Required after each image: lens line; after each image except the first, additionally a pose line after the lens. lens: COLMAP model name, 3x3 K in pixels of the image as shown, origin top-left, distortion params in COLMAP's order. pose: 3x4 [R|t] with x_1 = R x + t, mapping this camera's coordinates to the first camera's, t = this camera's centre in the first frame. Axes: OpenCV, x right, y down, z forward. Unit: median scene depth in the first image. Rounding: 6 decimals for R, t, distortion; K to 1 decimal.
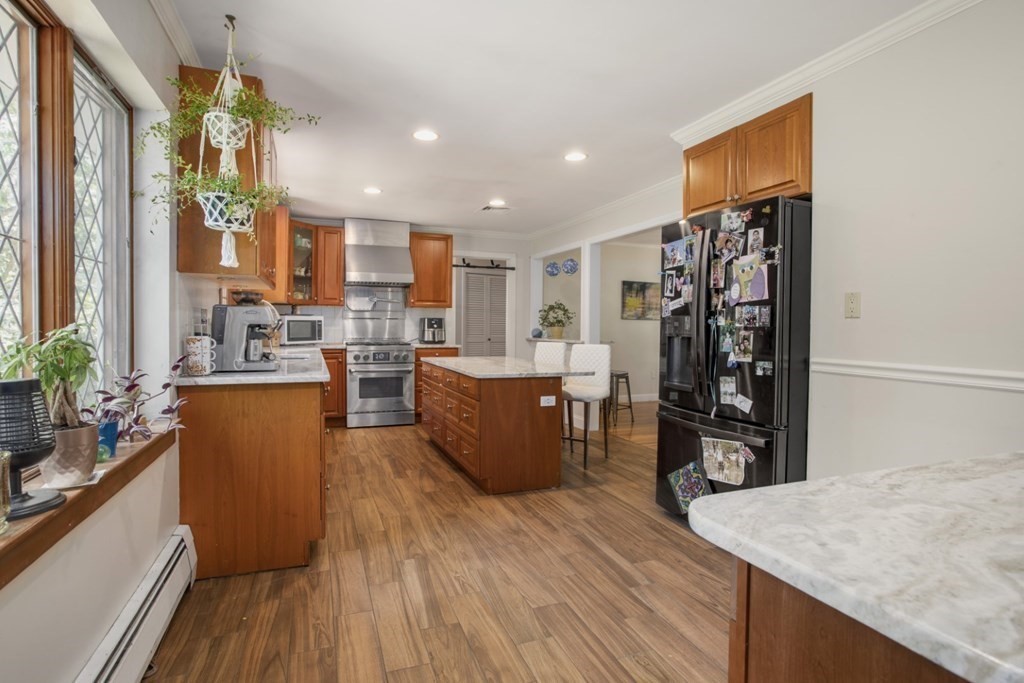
lens RADIAL K [[513.7, 0, 507.9], [0, 513.7, 335.4], [0, 0, 1]] dist [-0.062657, 0.025167]
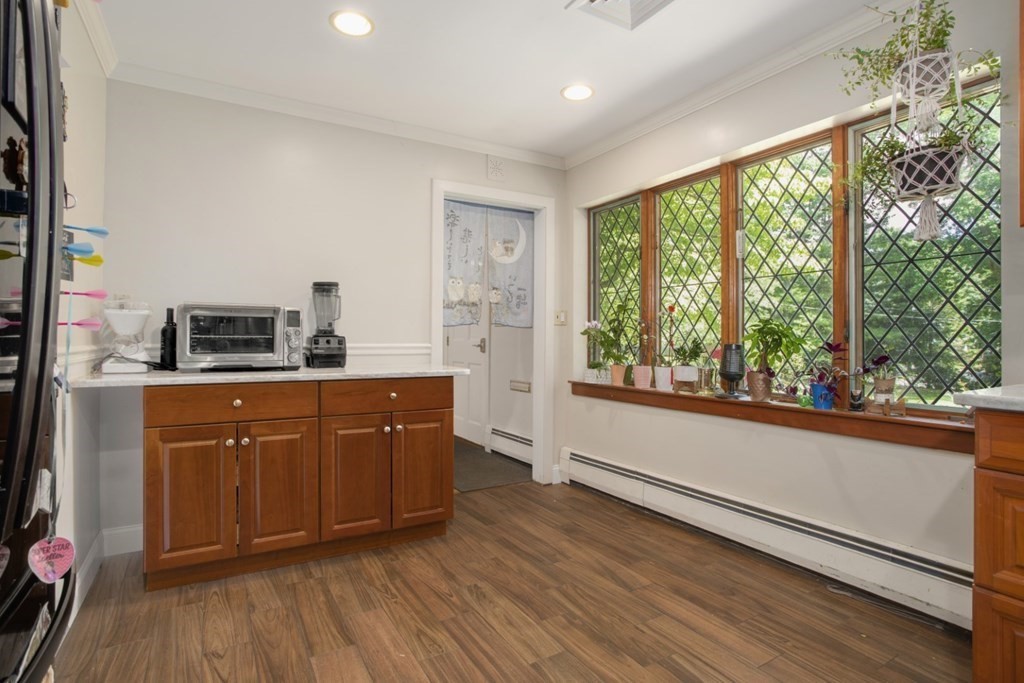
lens RADIAL K [[513.7, 0, 513.1], [0, 513.7, 333.1], [0, 0, 1]] dist [-0.062657, 0.025167]
pose [[-0.984924, -0.016819, -0.172167, 0.092800], [-0.017925, 0.999827, 0.004874, 0.008203], [0.172055, 0.007887, -0.985056, 0.621092]]
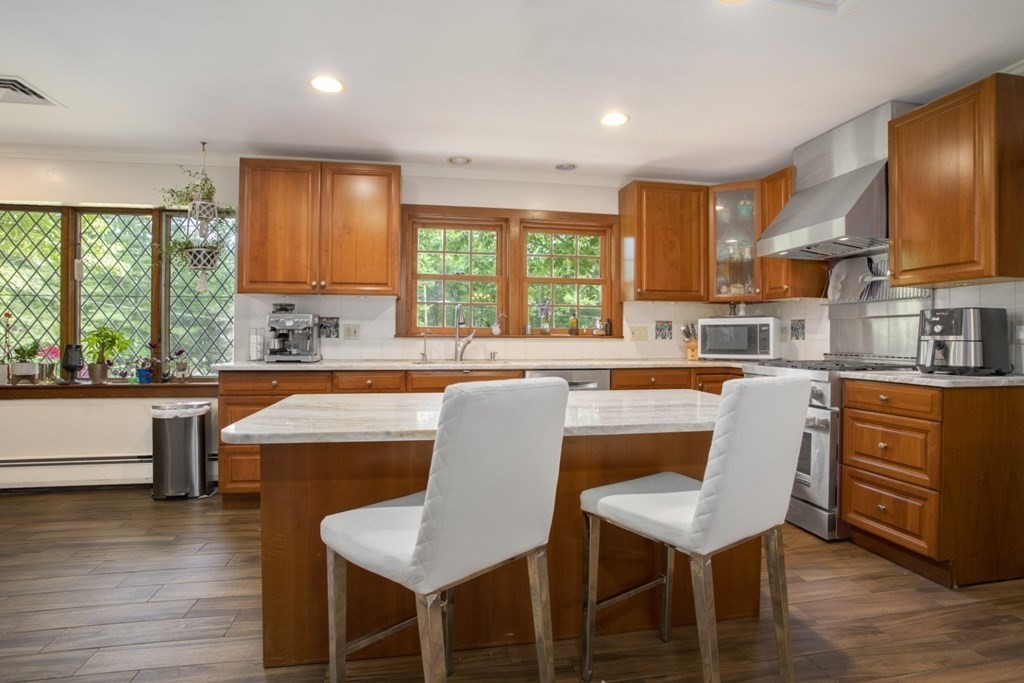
lens RADIAL K [[513.7, 0, 516.2], [0, 513.7, 339.4], [0, 0, 1]] dist [-0.062657, 0.025167]
pose [[-0.173203, -0.003731, -0.984879, 0.331109], [-0.023691, 0.999719, 0.000379, -0.002792], [0.984601, 0.023398, -0.173242, 0.850571]]
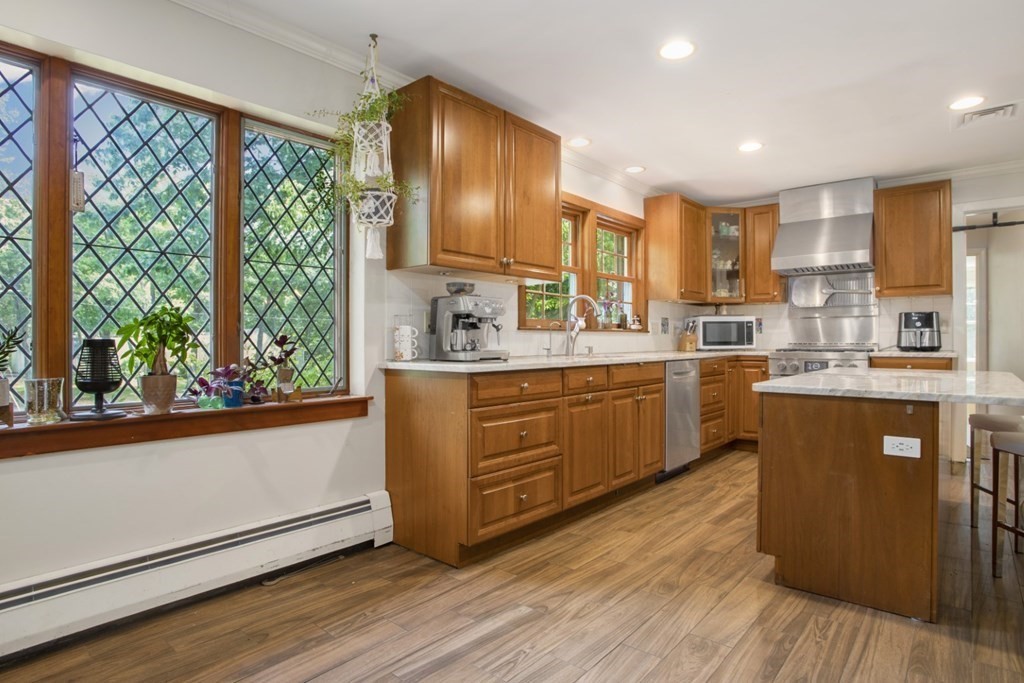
lens RADIAL K [[554.7, 0, 520.4], [0, 554.7, 342.4], [0, 0, 1]] dist [-0.053638, 0.012184]
pose [[0.489626, -0.007860, -0.871897, 0.238140], [-0.008761, 0.999865, -0.013934, 0.021641], [0.871889, 0.014461, 0.489491, 0.255574]]
